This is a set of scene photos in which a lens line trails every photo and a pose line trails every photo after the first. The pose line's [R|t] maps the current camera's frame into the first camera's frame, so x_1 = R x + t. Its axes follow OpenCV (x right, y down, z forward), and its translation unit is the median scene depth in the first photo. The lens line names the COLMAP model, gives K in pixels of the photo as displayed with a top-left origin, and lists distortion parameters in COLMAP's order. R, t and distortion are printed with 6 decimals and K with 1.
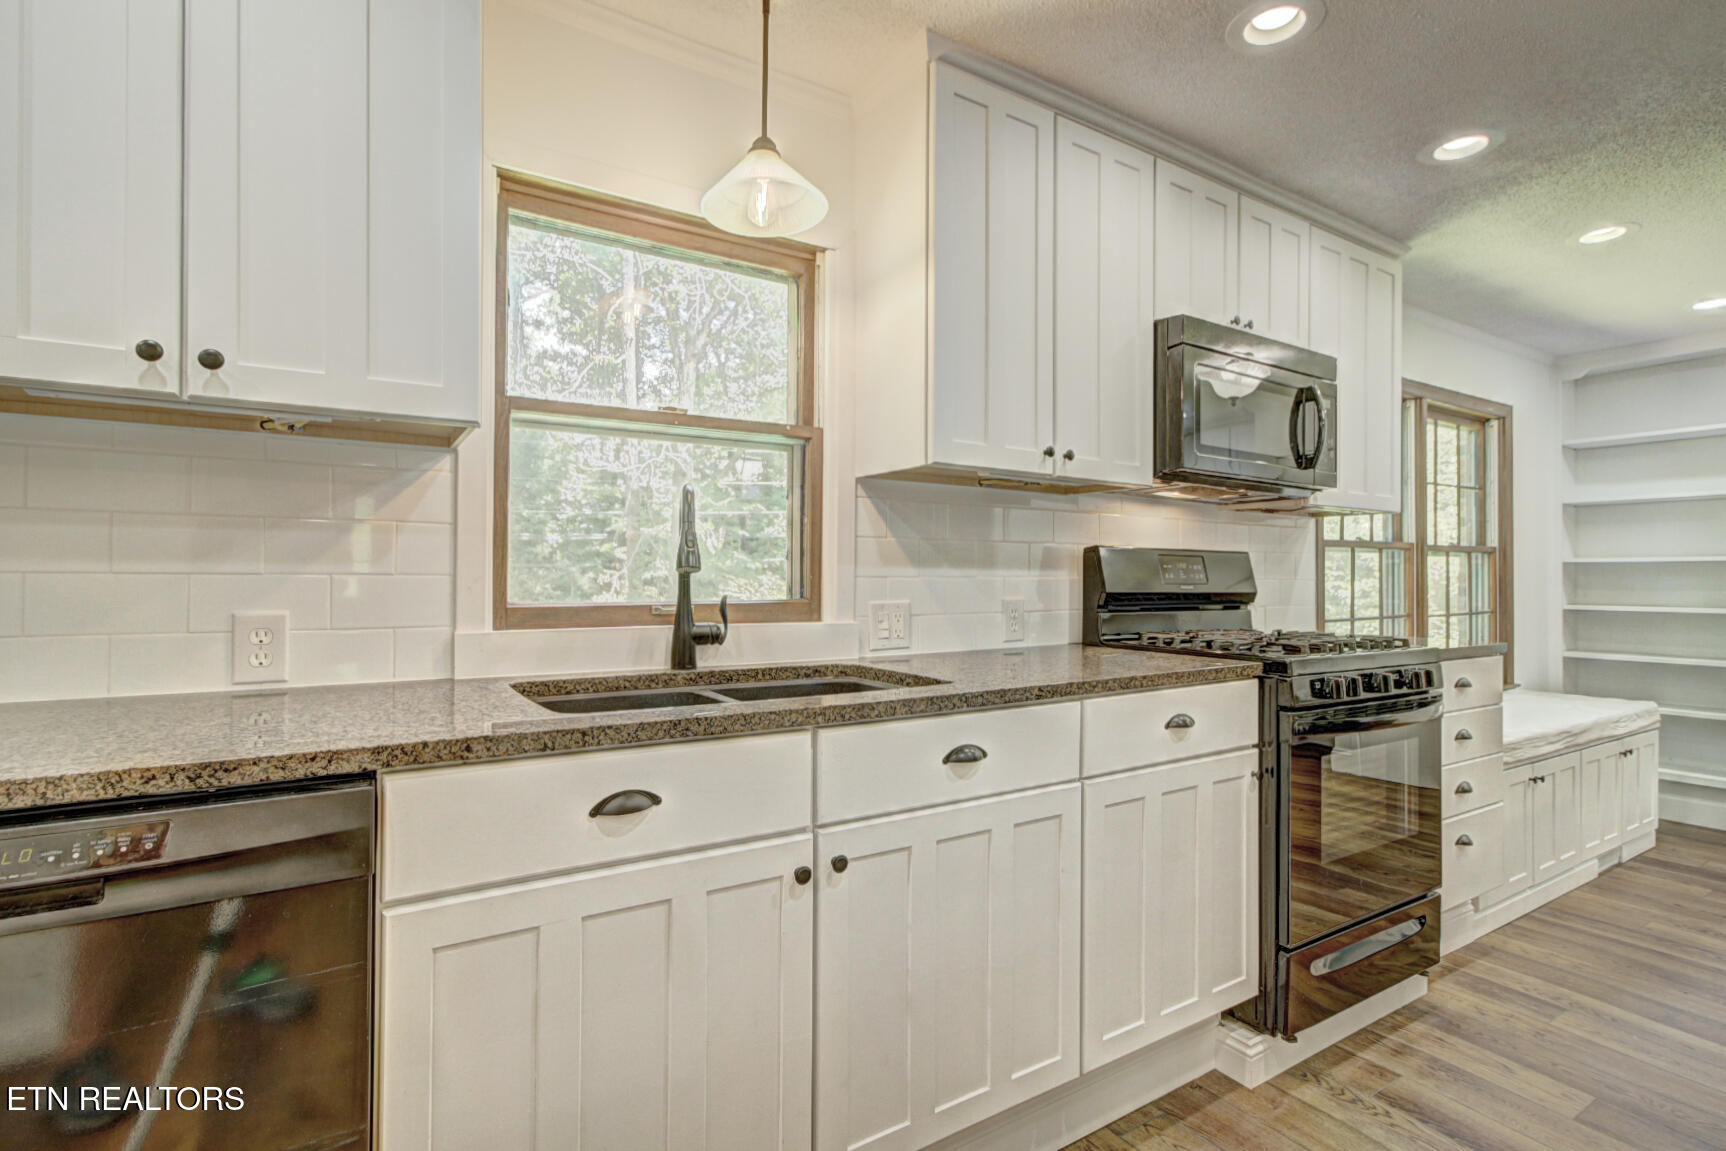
lens RADIAL K [[818.4, 0, 859.5], [0, 818.4, 567.1], [0, 0, 1]] dist [0.000454, -0.000535]
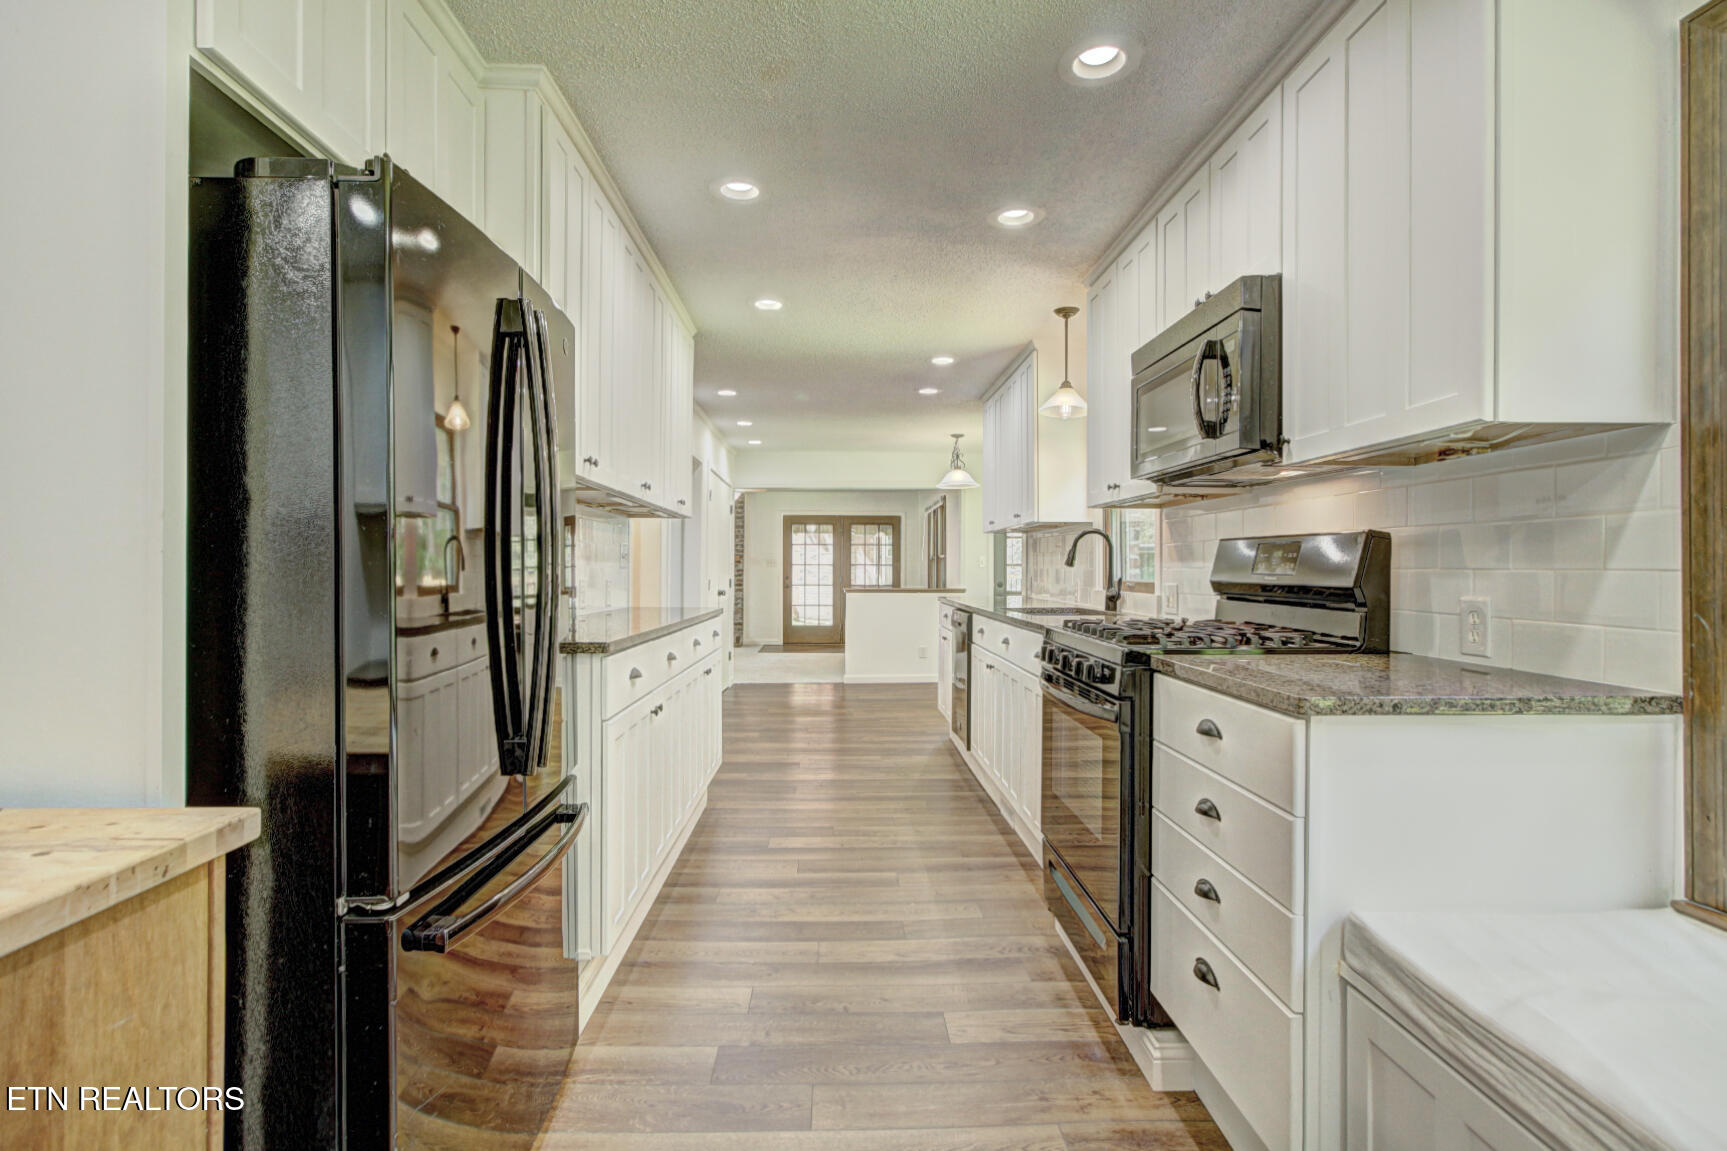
lens RADIAL K [[818.9, 0, 860.0], [0, 818.9, 567.1], [0, 0, 1]] dist [0.000454, -0.000535]
pose [[-0.507189, -0.008589, -0.861792, 1.393846], [0.002123, 0.999935, -0.011215, 0.020340], [0.861832, -0.007518, -0.507137, 1.062053]]
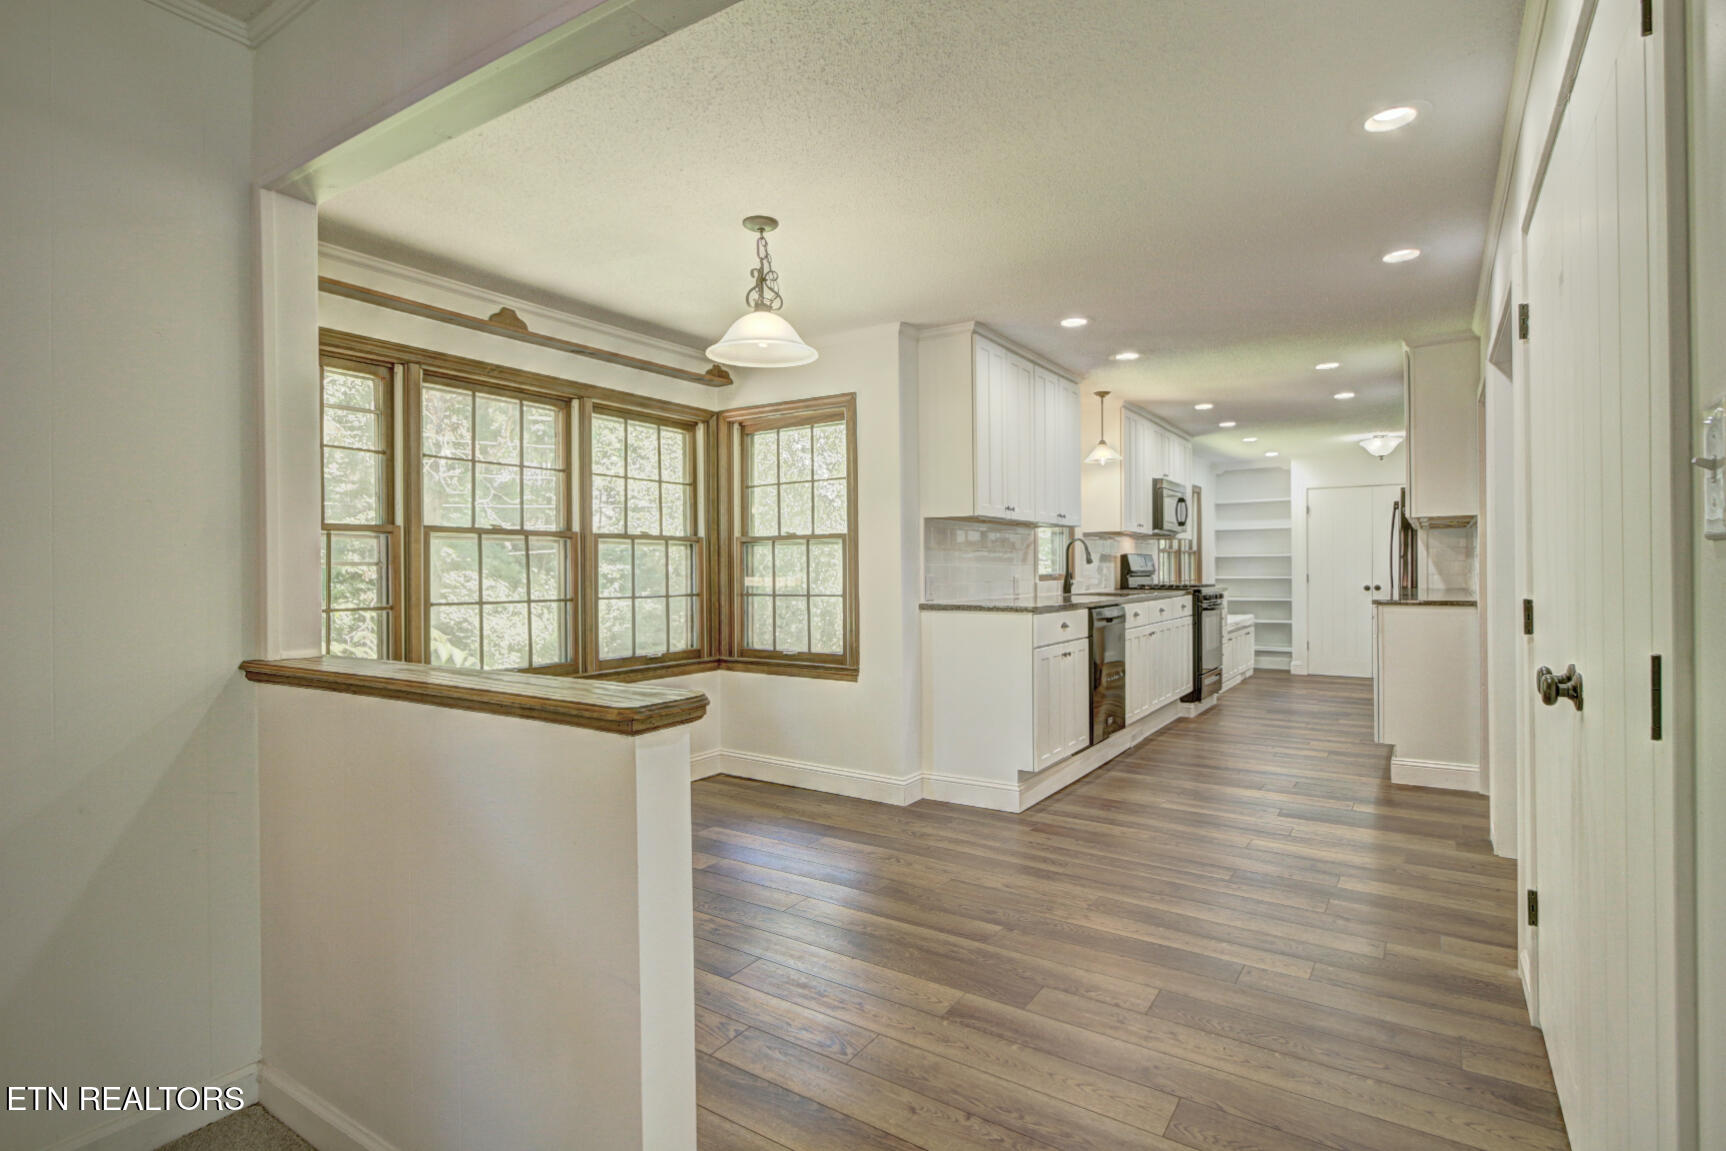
lens RADIAL K [[842.1, 0, 856.9], [0, 842.1, 570.3], [0, 0, 1]] dist [0.023995, 0.000070]
pose [[0.915501, -0.013405, 0.402093, -1.608087], [0.008155, 0.999858, 0.014765, -0.018838], [-0.402234, -0.010238, 0.915480, -1.195638]]
